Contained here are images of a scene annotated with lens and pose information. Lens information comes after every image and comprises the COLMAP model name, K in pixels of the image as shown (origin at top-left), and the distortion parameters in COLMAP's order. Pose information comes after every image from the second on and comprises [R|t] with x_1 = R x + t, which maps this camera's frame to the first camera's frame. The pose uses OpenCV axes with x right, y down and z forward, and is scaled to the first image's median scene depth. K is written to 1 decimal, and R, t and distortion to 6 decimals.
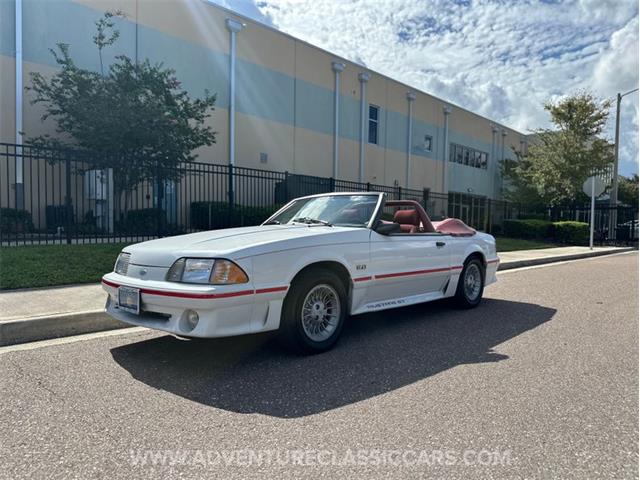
lens RADIAL K [[444.9, 0, 319.5], [0, 444.9, 244.7], [0, 0, 1]] dist [0.062431, -0.106558]
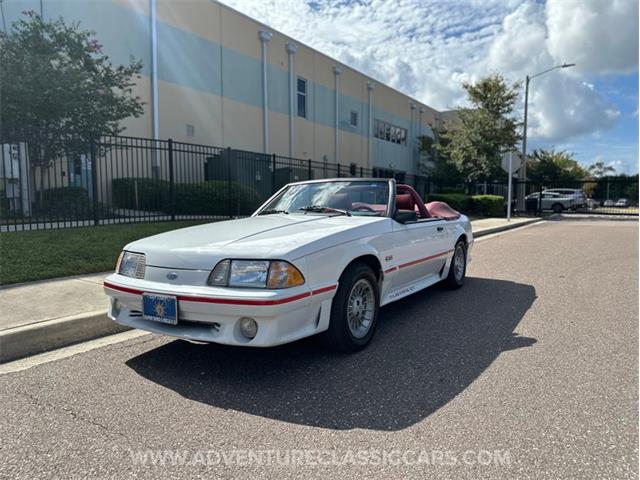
lens RADIAL K [[446.2, 0, 323.7], [0, 446.2, 241.4], [0, 0, 1]] dist [0.050923, -0.079634]
pose [[0.981187, -0.030273, 0.190671, -0.060500], [0.020415, 0.998362, 0.053454, -0.010771], [-0.191976, -0.048556, 0.980198, 0.017383]]
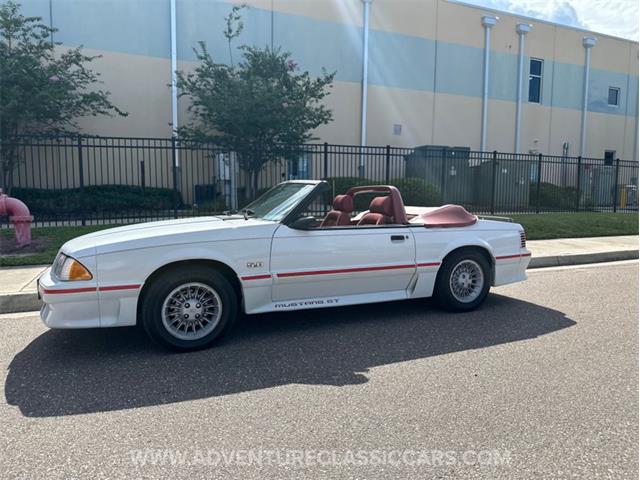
lens RADIAL K [[444.6, 0, 323.8], [0, 444.6, 238.0], [0, 0, 1]] dist [0.053083, -0.080283]
pose [[0.926526, 0.024952, -0.375402, 0.152008], [-0.005486, 0.998588, 0.052833, -0.014991], [0.376190, -0.046892, 0.925355, 0.047068]]
